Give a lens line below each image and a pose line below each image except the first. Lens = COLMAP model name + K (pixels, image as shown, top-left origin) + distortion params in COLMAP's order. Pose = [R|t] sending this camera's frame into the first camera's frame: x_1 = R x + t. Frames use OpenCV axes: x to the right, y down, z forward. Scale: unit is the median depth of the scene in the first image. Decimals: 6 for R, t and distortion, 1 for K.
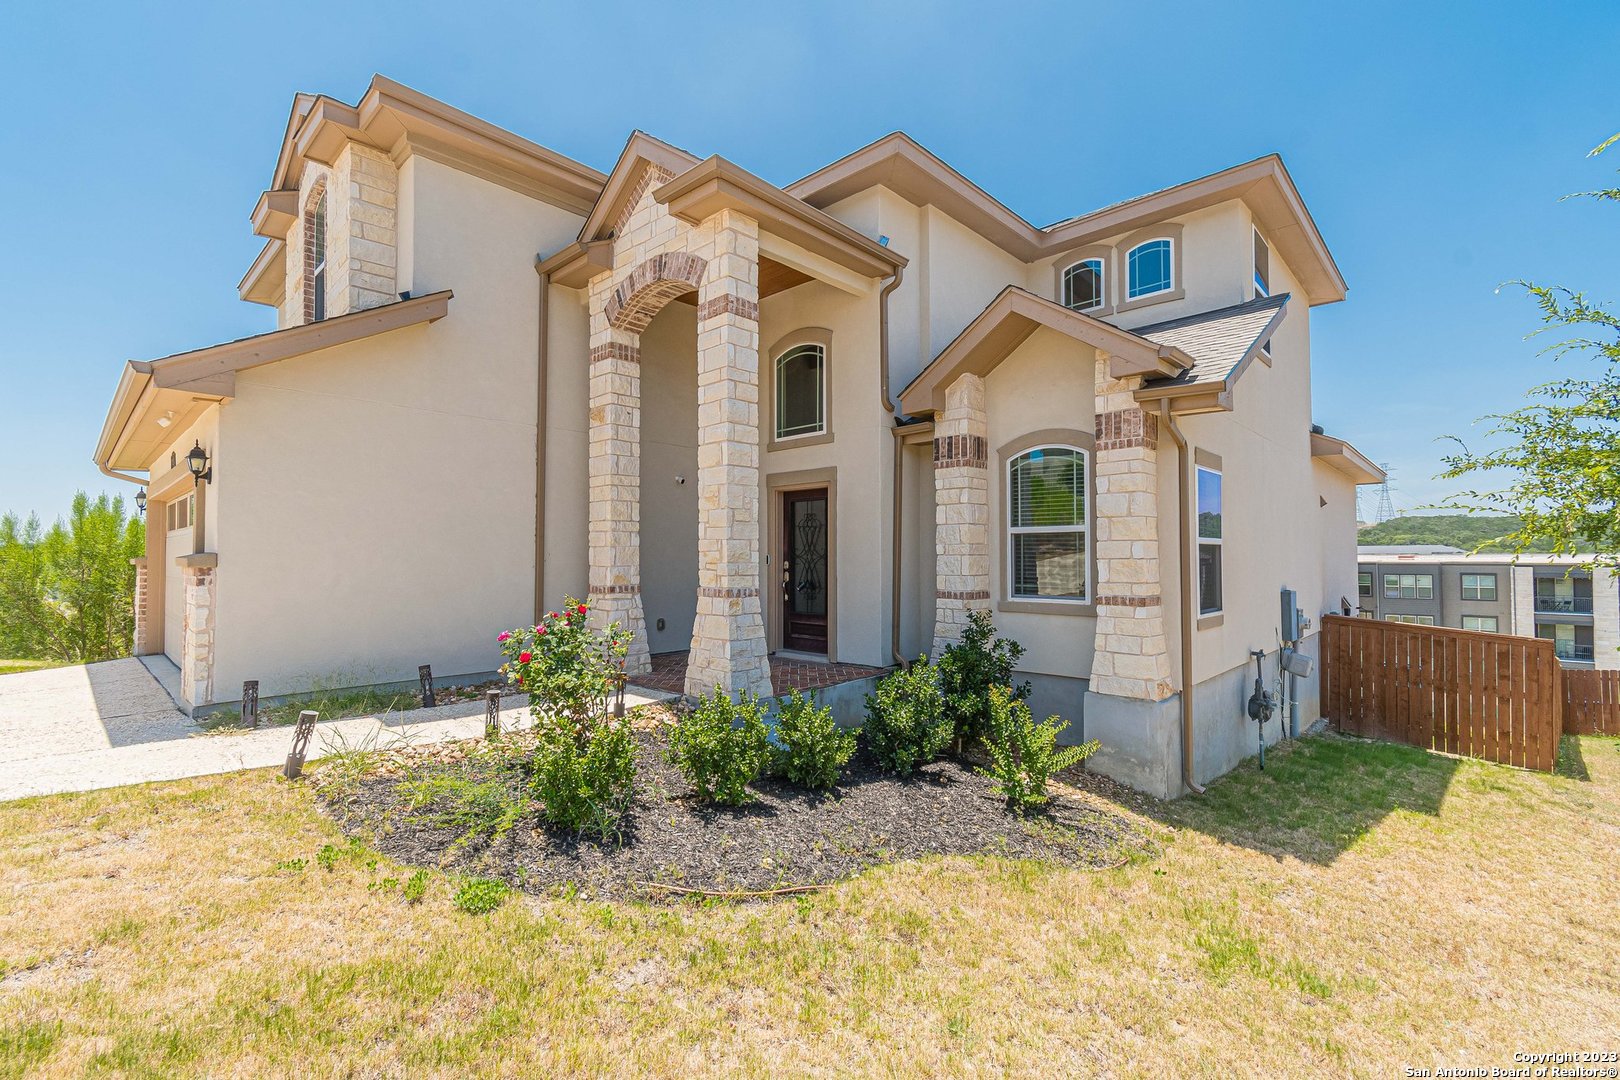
lens RADIAL K [[706.9, 0, 865.9], [0, 706.9, 547.4], [0, 0, 1]] dist [0.001416, -0.000913]
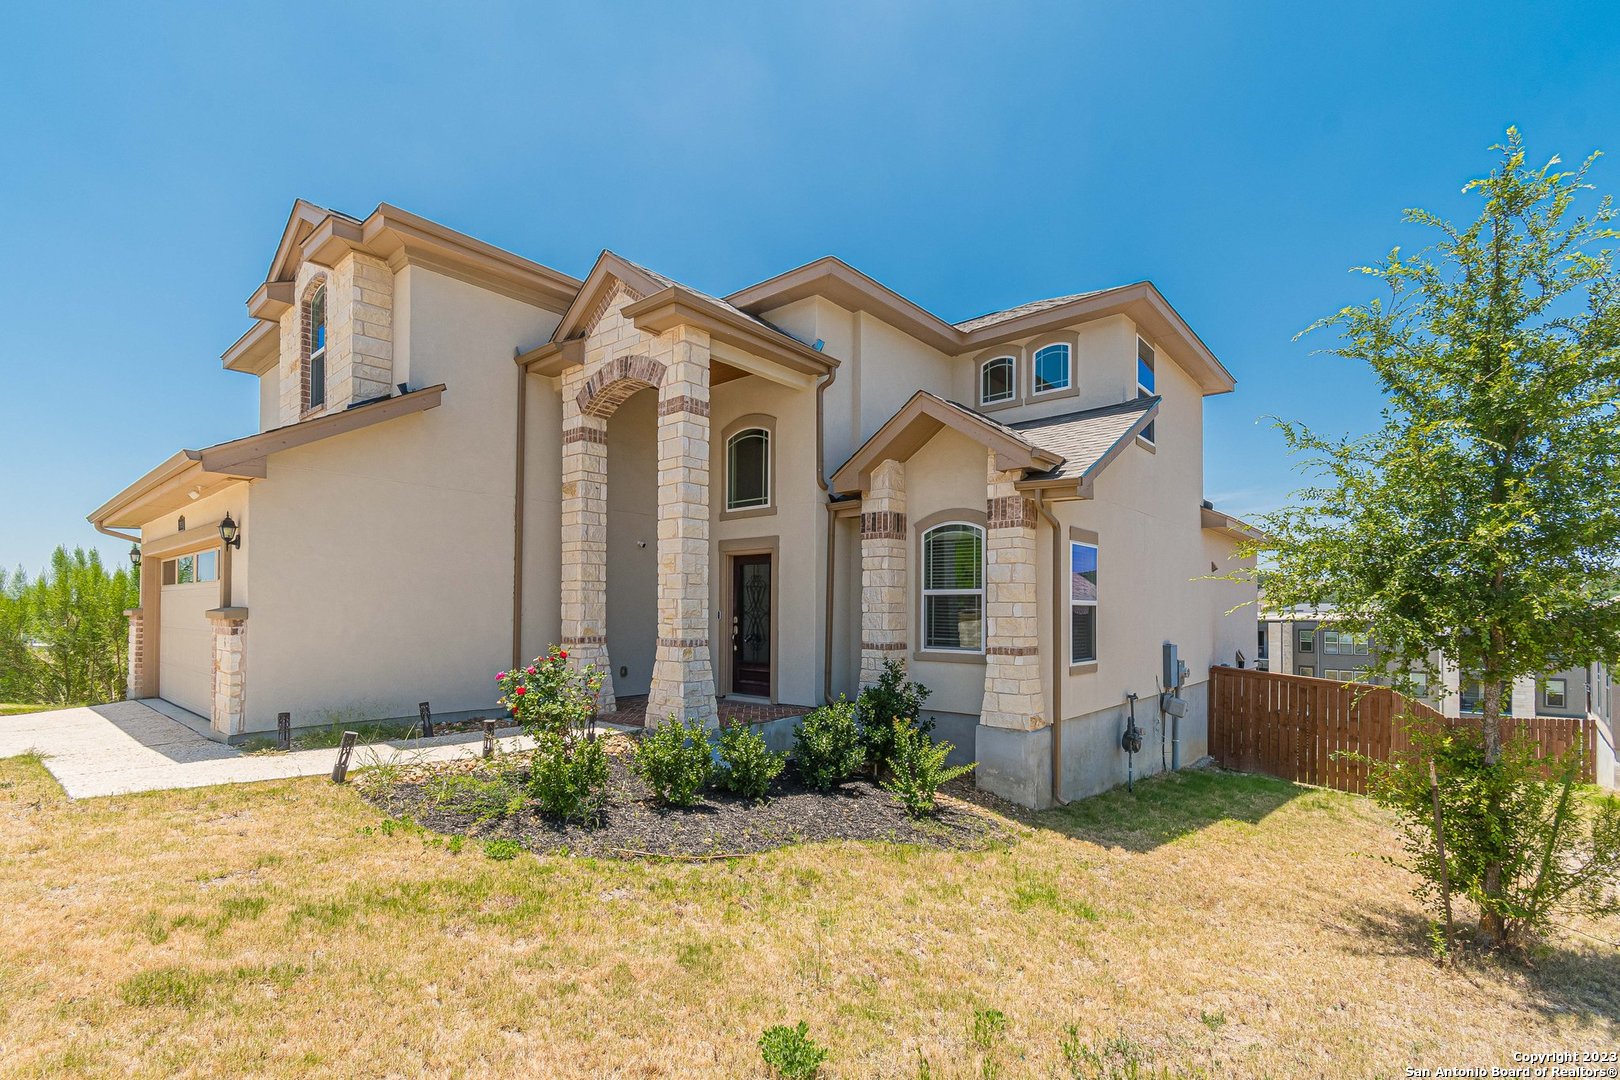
lens RADIAL K [[706.9, 0, 870.4], [0, 706.9, 606.6], [0, 0, 1]] dist [0.001416, -0.000913]
pose [[0.998227, 0.007302, 0.059067, 0.045814], [-0.007668, 0.999953, 0.005969, -0.006740], [-0.059021, -0.006412, 0.998236, -0.190705]]
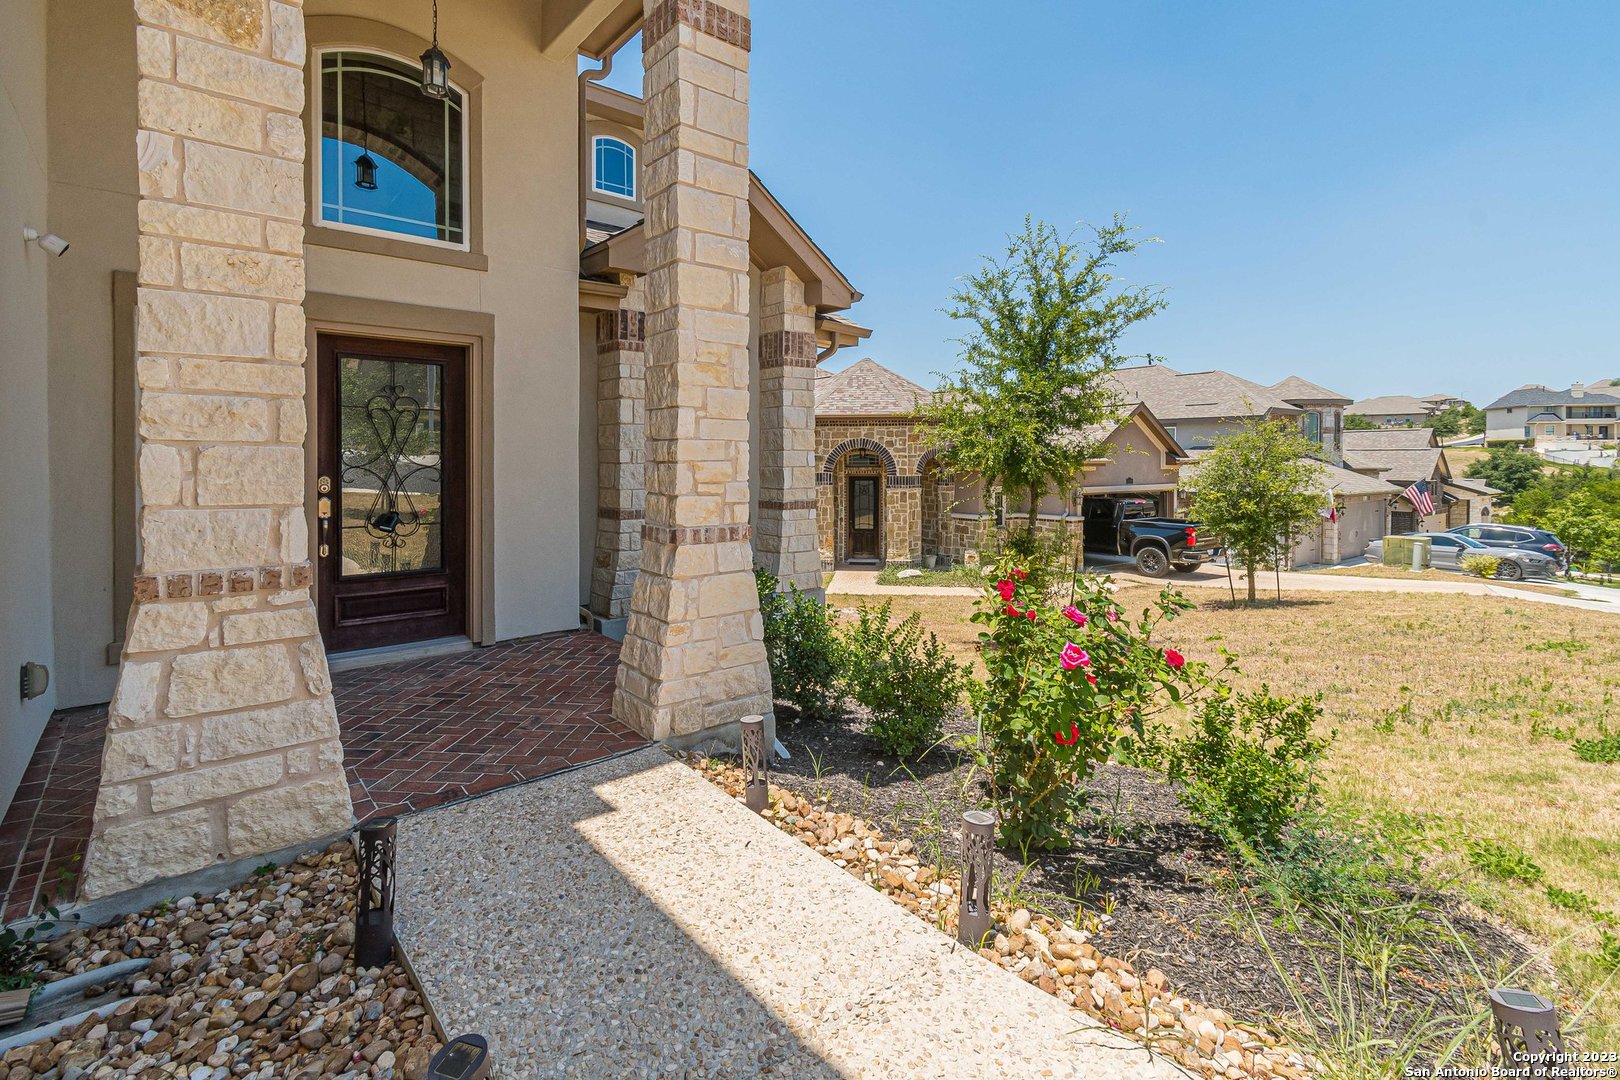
lens RADIAL K [[727.6, 0, 763.1], [0, 727.6, 461.4], [0, 0, 1]] dist [0.000584, -0.000216]
pose [[0.179007, -0.003792, 0.983840, -0.670277], [-0.016036, 0.999848, 0.006772, 0.000855], [-0.983717, -0.016989, 0.178919, 0.741913]]
